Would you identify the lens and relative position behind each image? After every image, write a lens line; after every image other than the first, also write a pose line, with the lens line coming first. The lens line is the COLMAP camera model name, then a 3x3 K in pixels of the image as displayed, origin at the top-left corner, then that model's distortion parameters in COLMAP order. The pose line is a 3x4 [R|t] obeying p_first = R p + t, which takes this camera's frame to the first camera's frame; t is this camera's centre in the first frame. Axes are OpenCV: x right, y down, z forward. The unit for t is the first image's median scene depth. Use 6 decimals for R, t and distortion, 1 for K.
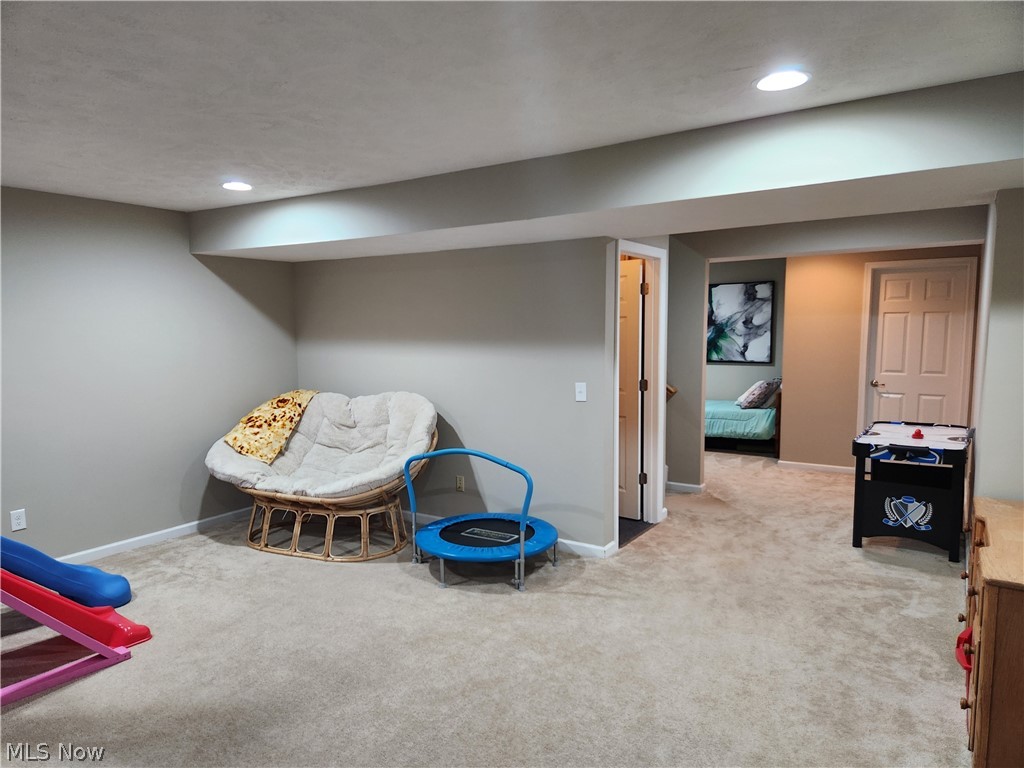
lens RADIAL K [[686.2, 0, 510.6], [0, 686.2, 389.0], [0, 0, 1]] dist [0.043040, -0.030253]
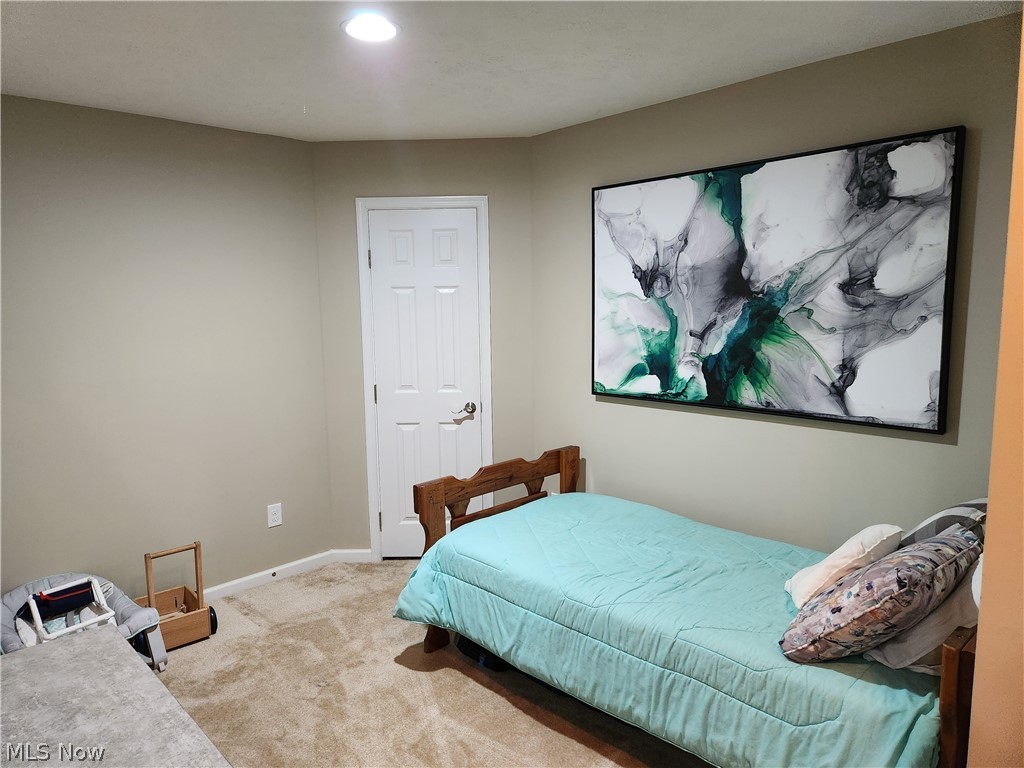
lens RADIAL K [[686.2, 0, 512.5], [0, 686.2, 380.3], [0, 0, 1]] dist [0.043040, -0.030253]
pose [[0.973788, 0.019911, -0.226583, 0.269943], [-0.010879, 0.999098, 0.041039, -0.067348], [0.227196, -0.037498, 0.973127, 0.684284]]
